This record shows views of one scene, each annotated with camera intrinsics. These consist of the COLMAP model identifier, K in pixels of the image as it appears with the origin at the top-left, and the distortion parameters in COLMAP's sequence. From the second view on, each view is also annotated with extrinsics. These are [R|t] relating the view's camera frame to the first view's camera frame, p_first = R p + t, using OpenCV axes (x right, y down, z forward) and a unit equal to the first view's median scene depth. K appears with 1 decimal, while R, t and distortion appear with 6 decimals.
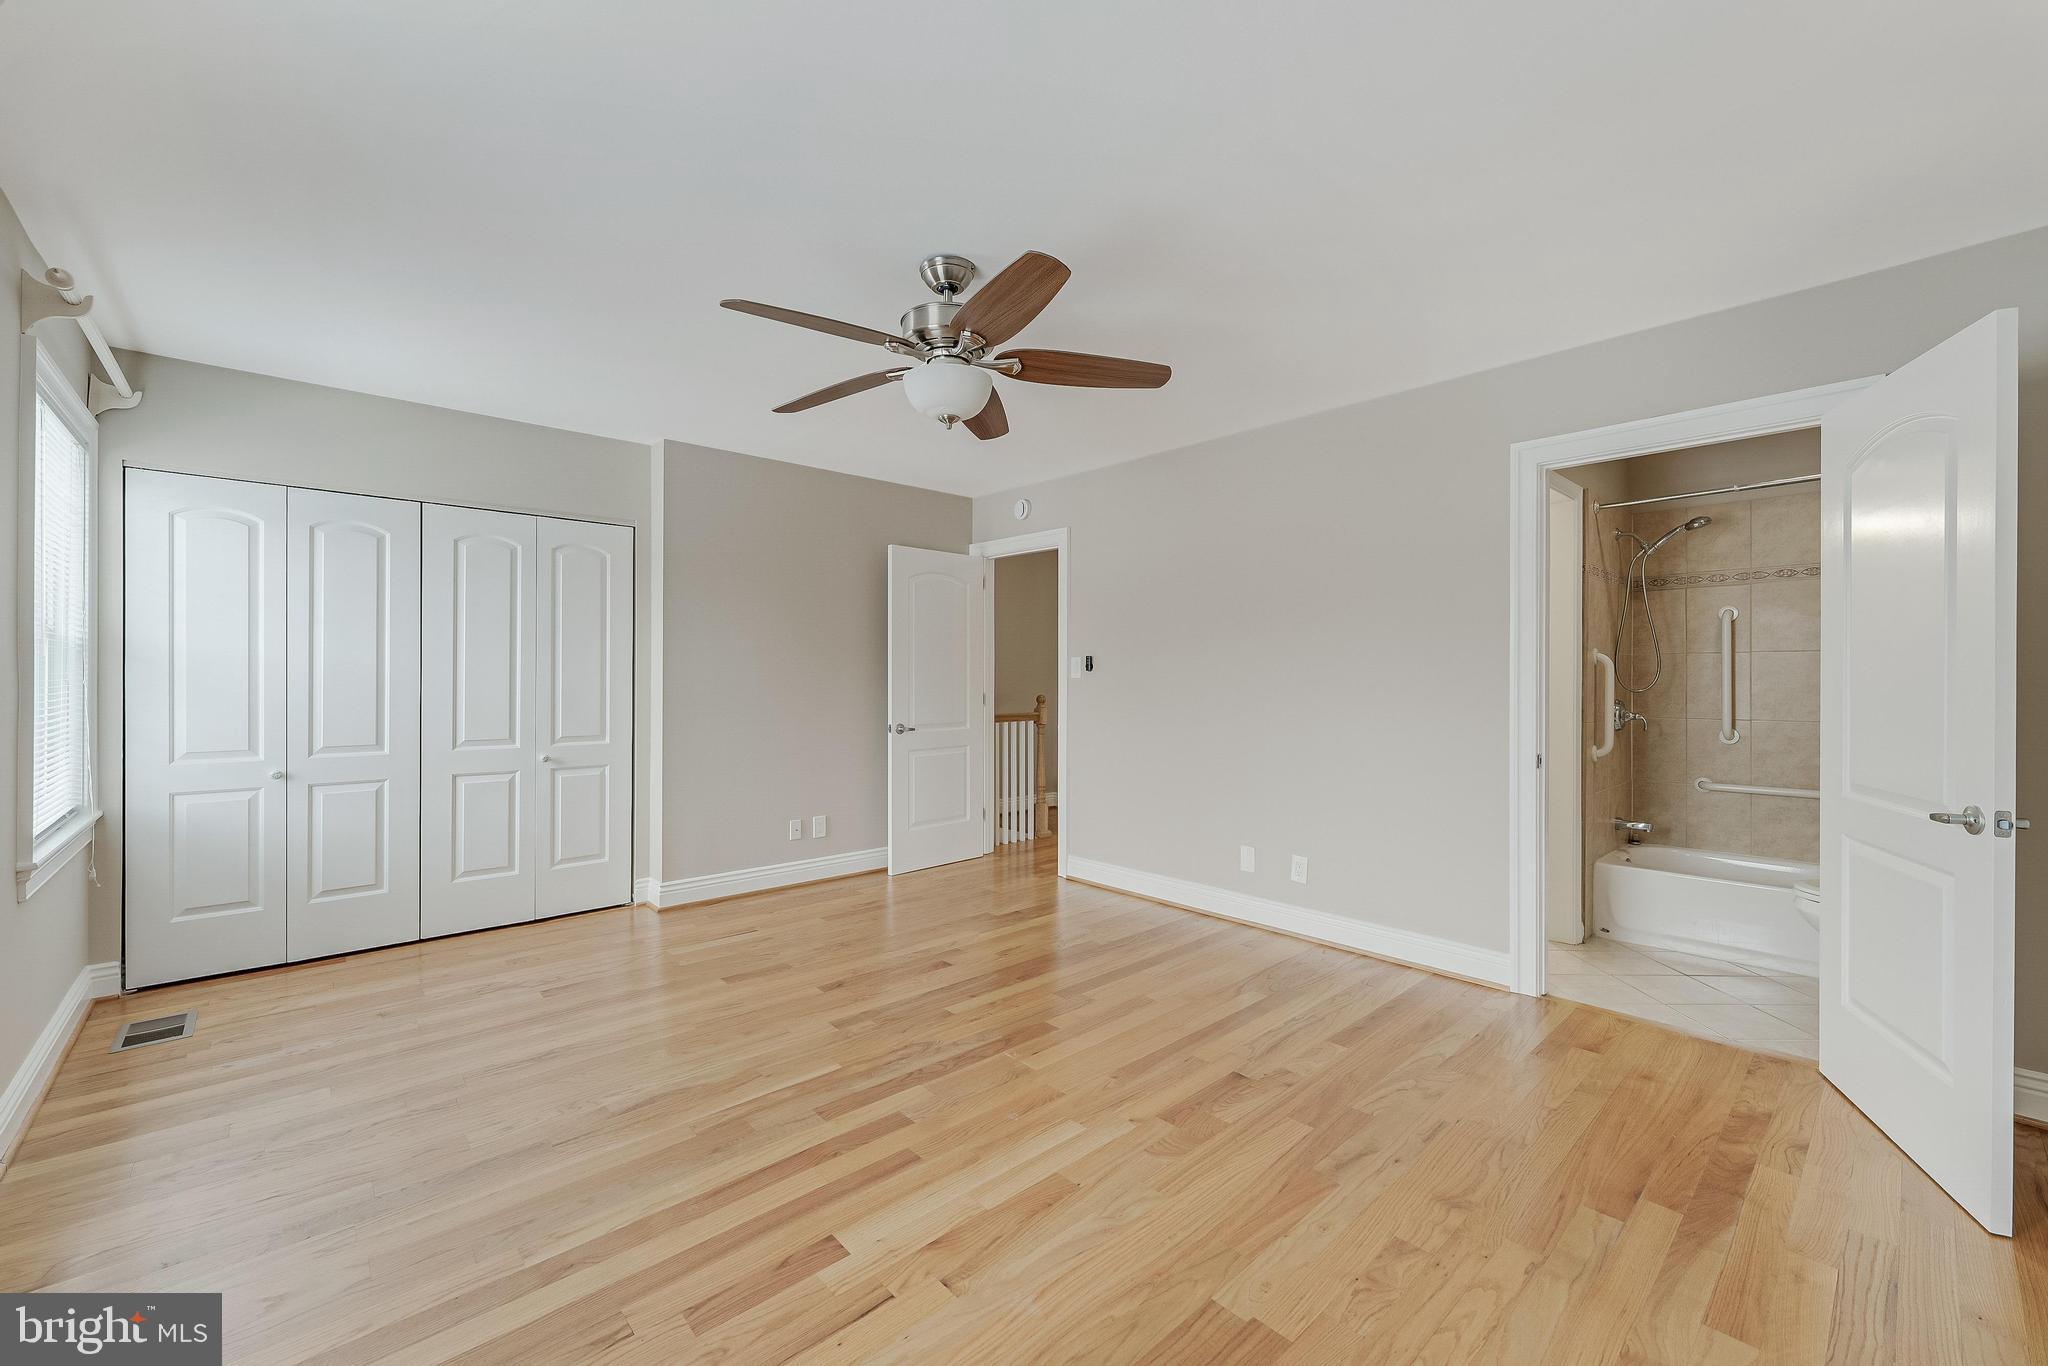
lens RADIAL K [[821.8, 0, 1030.9], [0, 821.8, 676.0], [0, 0, 1]] dist [0.000480, -0.000616]
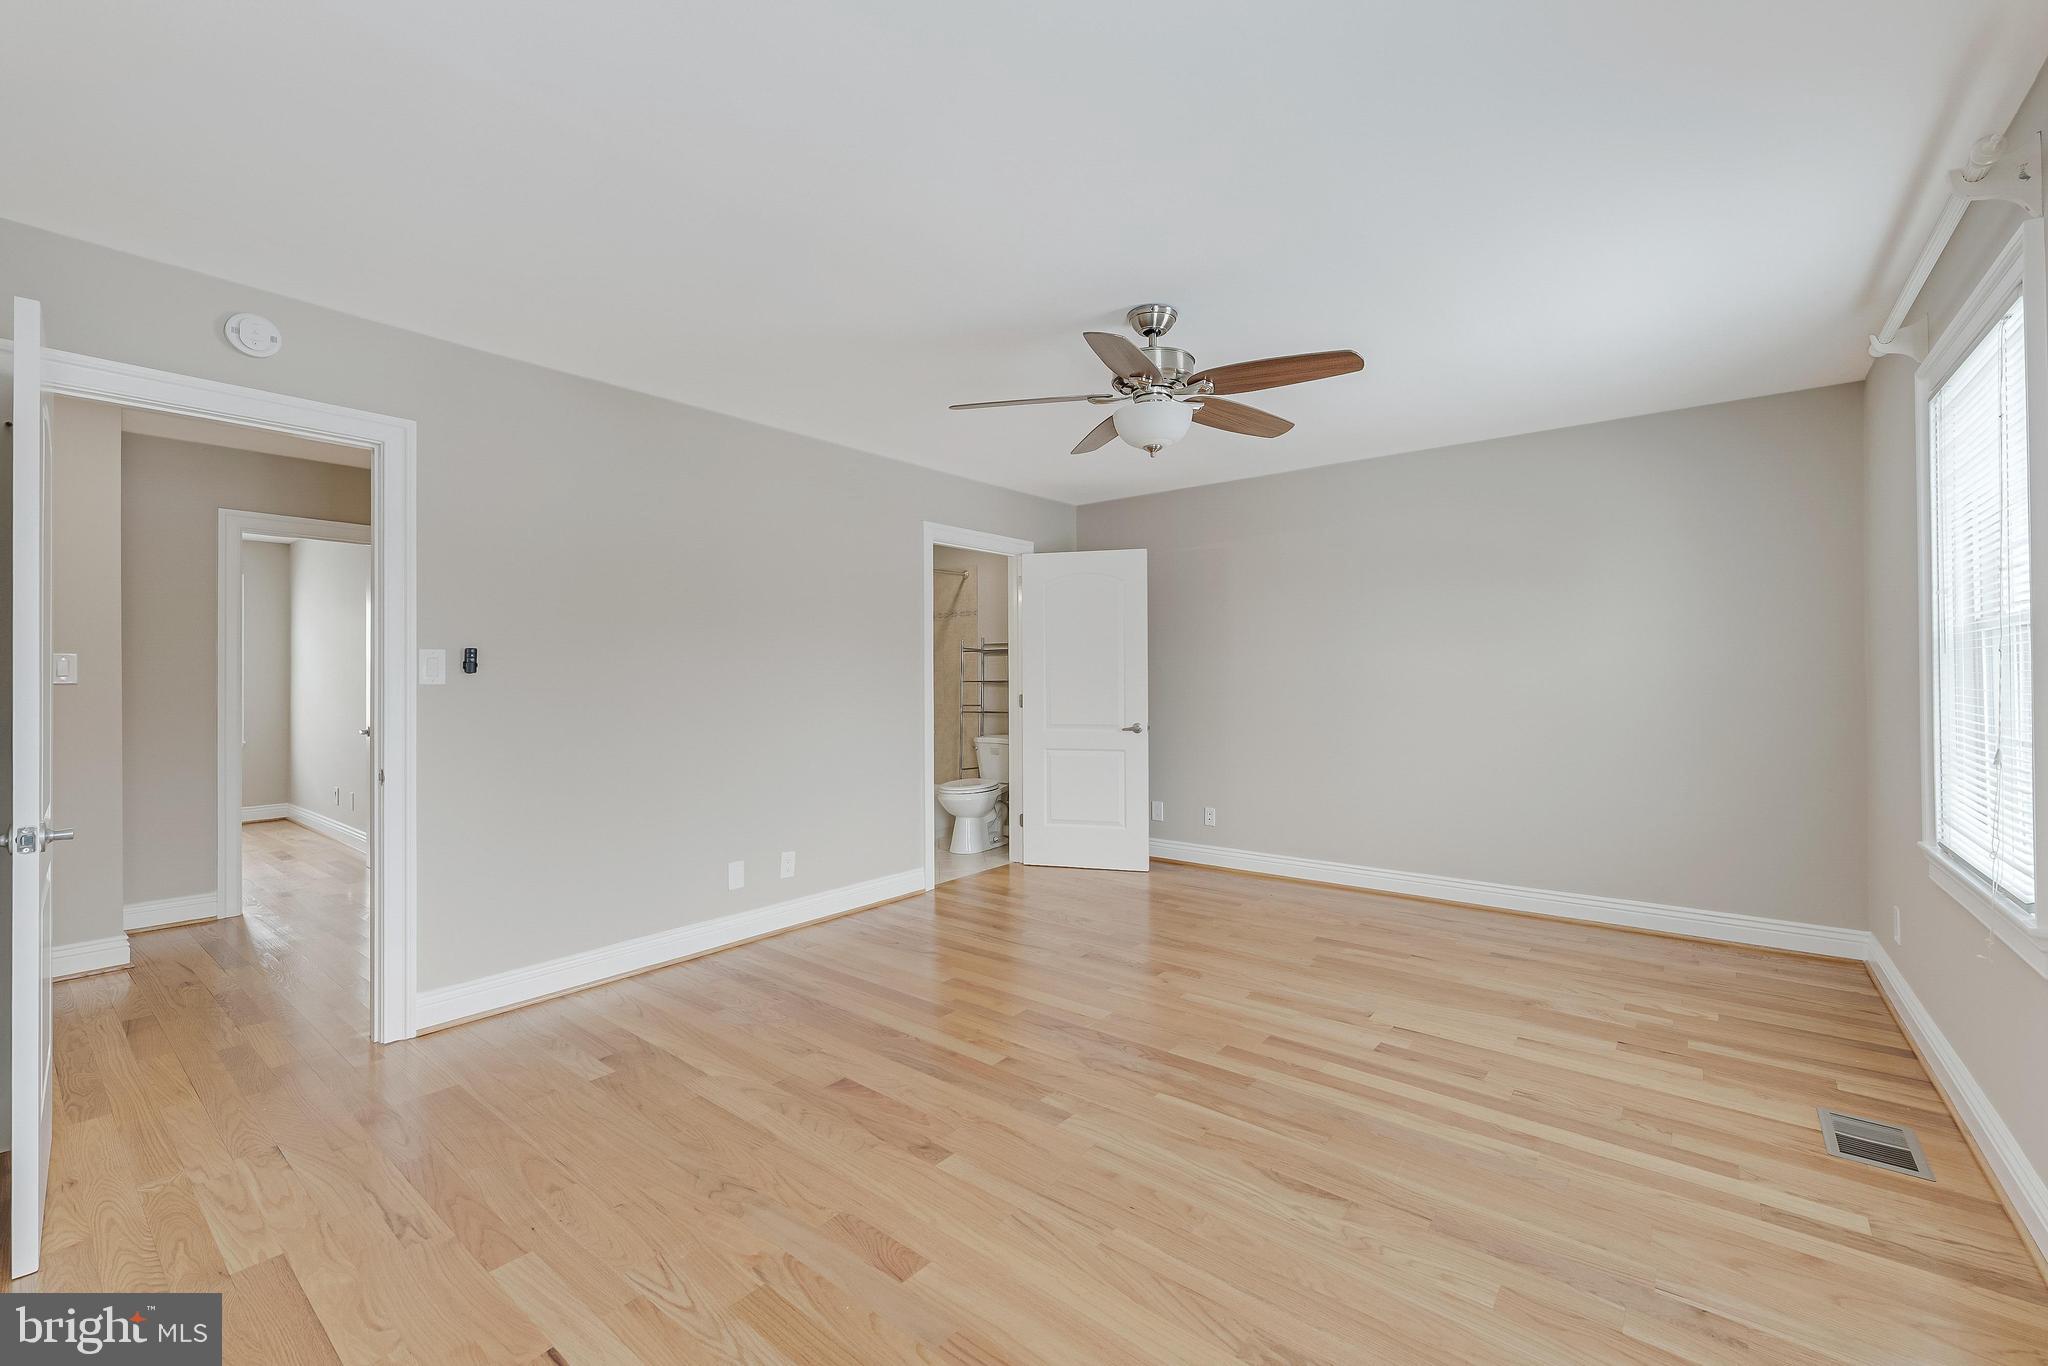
lens RADIAL K [[838.5, 0, 1032.8], [0, 838.5, 679.3], [0, 0, 1]] dist [0.000585, -0.000356]
pose [[-0.154651, -0.002419, 0.987966, -0.914971], [0.005862, 0.999977, 0.003367, -0.000948], [-0.987952, 0.006313, -0.154633, 1.021798]]
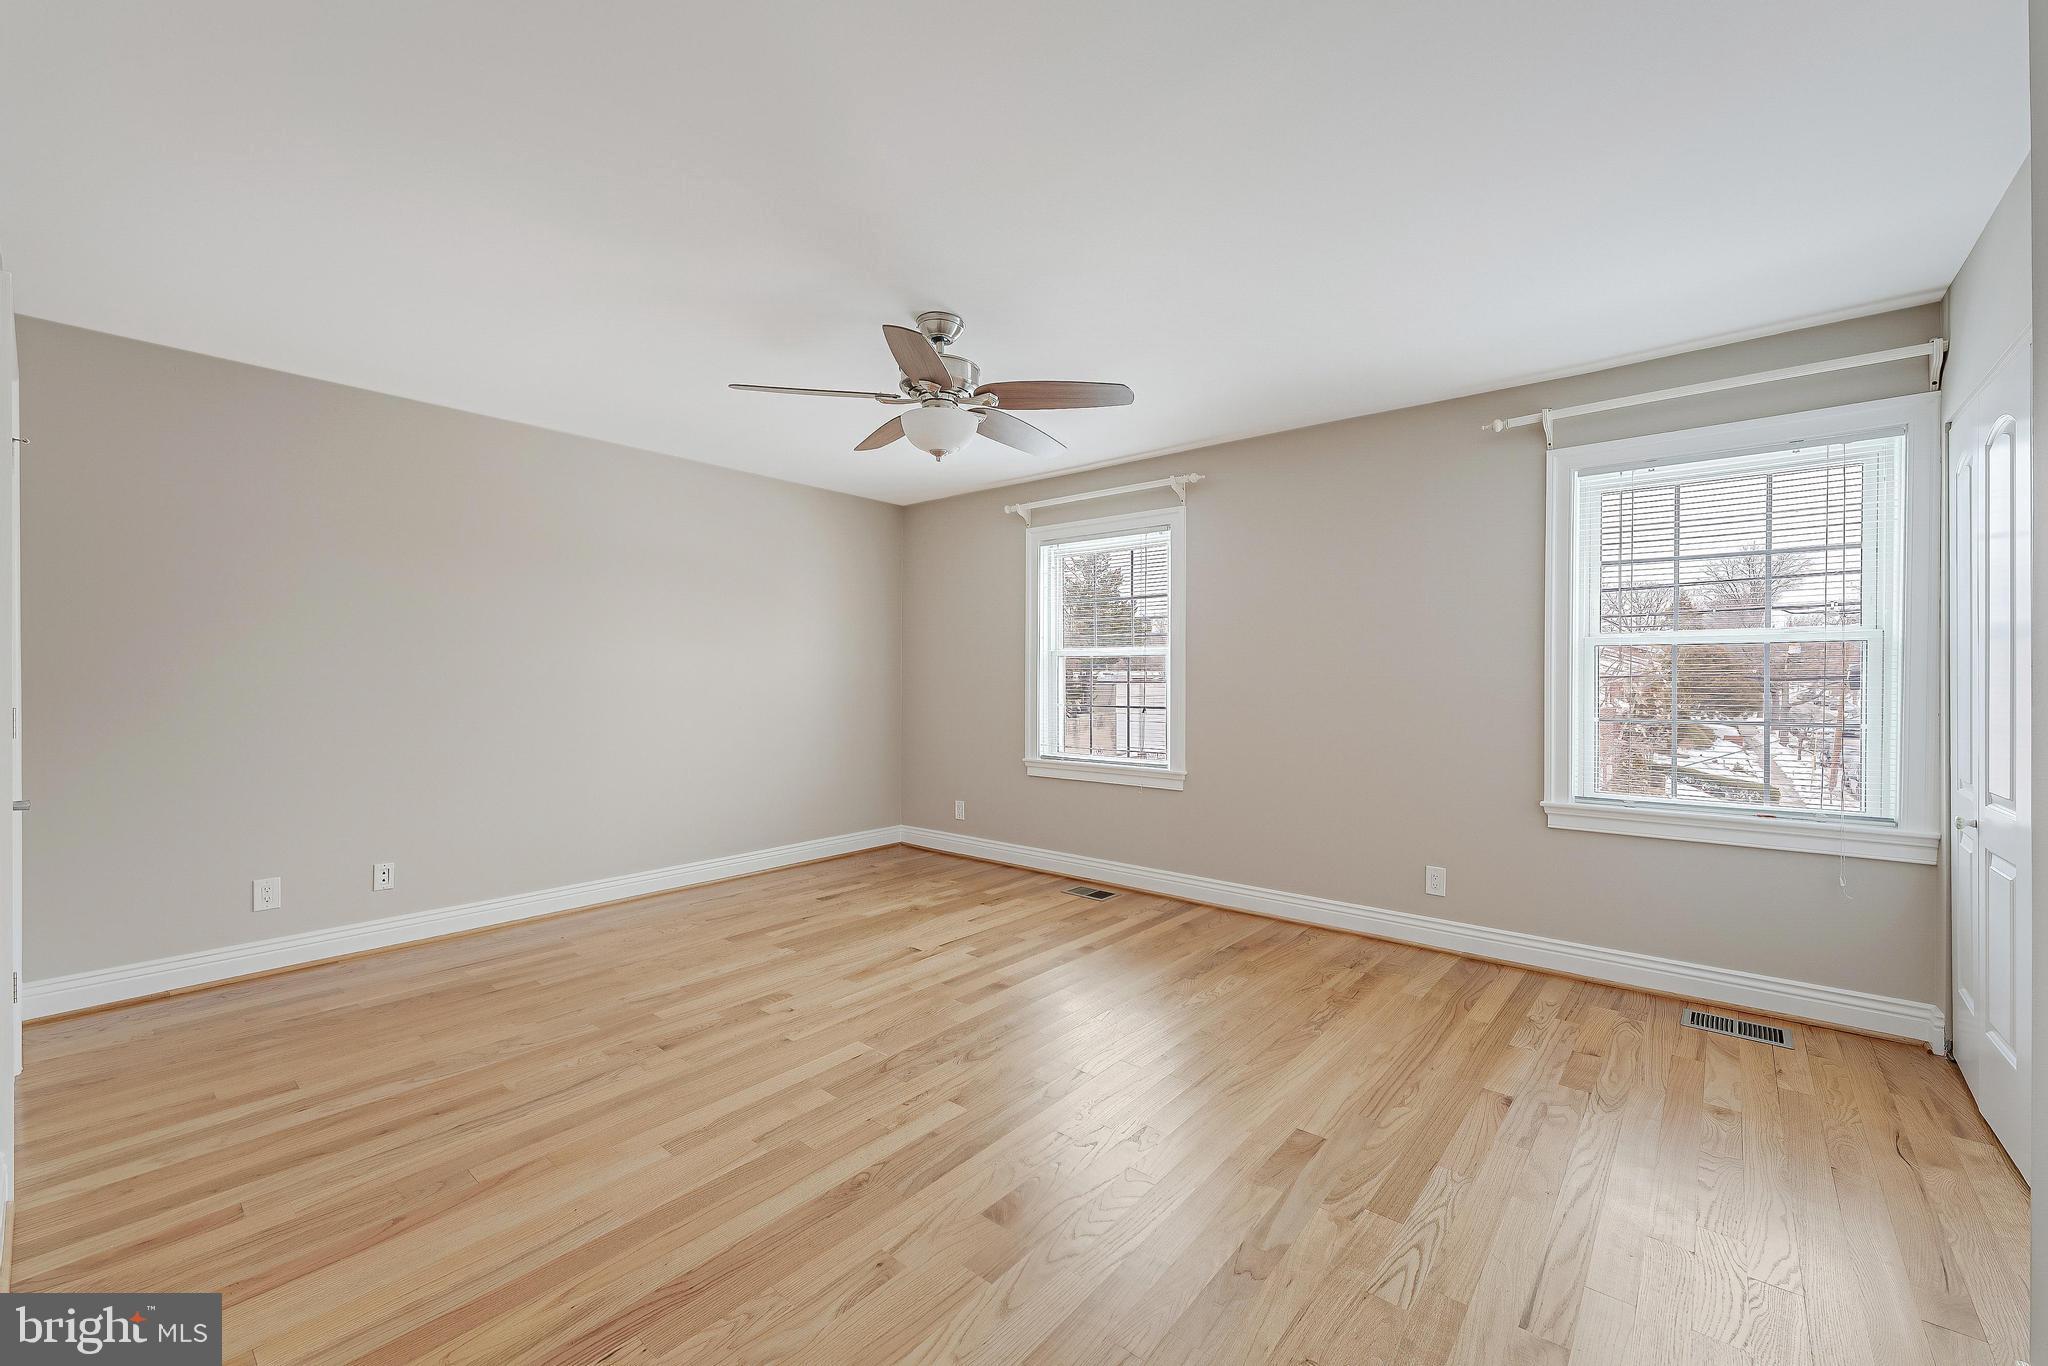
lens RADIAL K [[821.8, 0, 1030.9], [0, 821.8, 676.0], [0, 0, 1]] dist [0.000480, -0.000616]
pose [[-0.990936, -0.002707, -0.134310, -0.057321], [-0.002742, 0.999996, 0.000075, 0.000802], [0.134310, 0.000442, -0.990939, 1.653962]]
